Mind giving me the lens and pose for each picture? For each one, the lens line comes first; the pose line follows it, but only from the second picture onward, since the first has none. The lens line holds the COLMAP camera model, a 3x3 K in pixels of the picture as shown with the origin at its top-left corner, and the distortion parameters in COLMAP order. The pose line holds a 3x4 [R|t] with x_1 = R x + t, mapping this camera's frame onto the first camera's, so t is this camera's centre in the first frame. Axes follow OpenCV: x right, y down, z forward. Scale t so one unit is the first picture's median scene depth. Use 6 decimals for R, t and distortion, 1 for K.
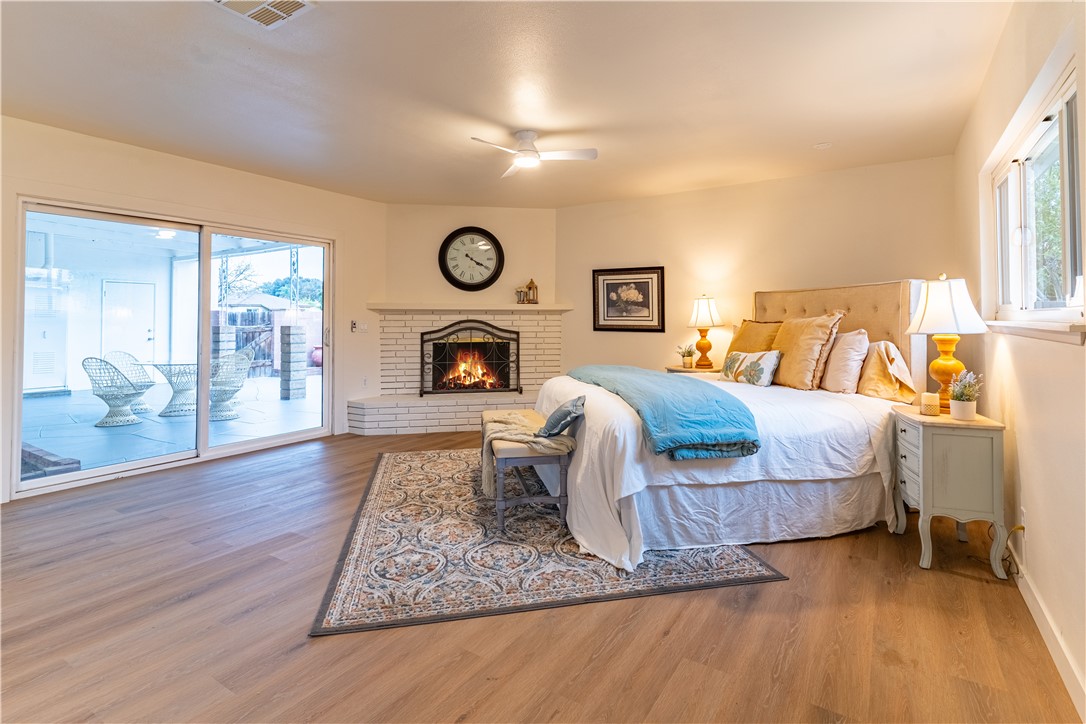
lens RADIAL K [[533.4, 0, 549.0], [0, 533.4, 316.8], [0, 0, 1]] dist [0.001083, 0.000146]
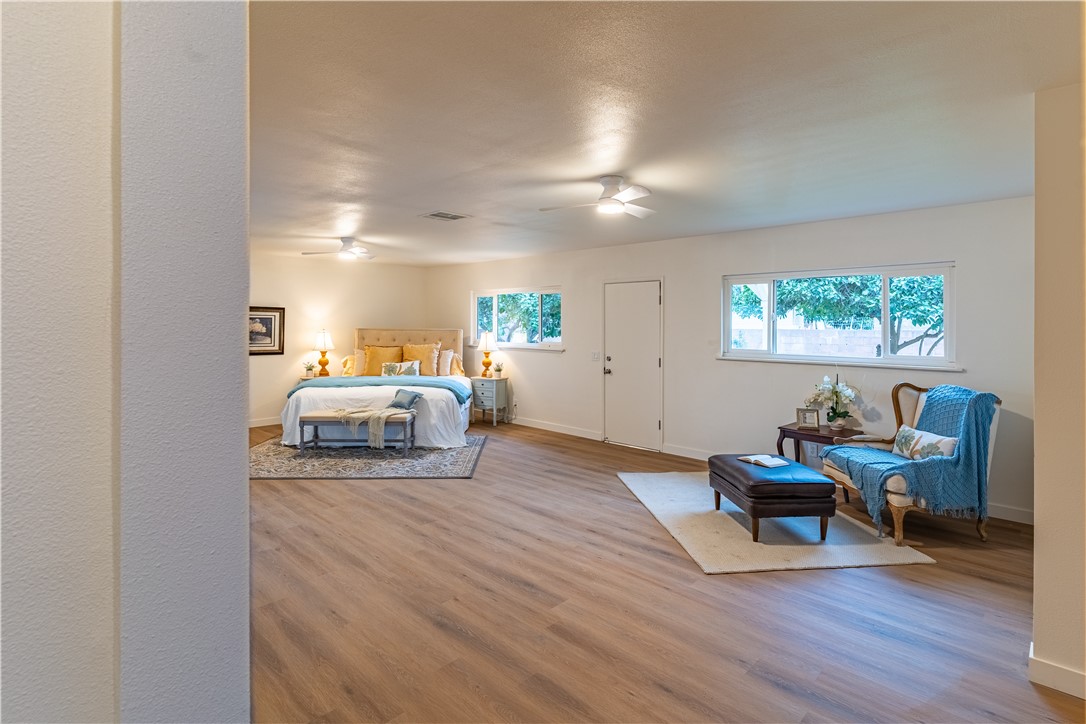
lens RADIAL K [[544.2, 0, 541.5], [0, 544.2, 322.8], [0, 0, 1]] dist [-0.001214, -0.000073]
pose [[0.200561, 0.005039, 0.979668, -0.977770], [-0.008477, 0.999958, -0.003408, -0.051425], [-0.979645, -0.007621, 0.200595, 0.043579]]
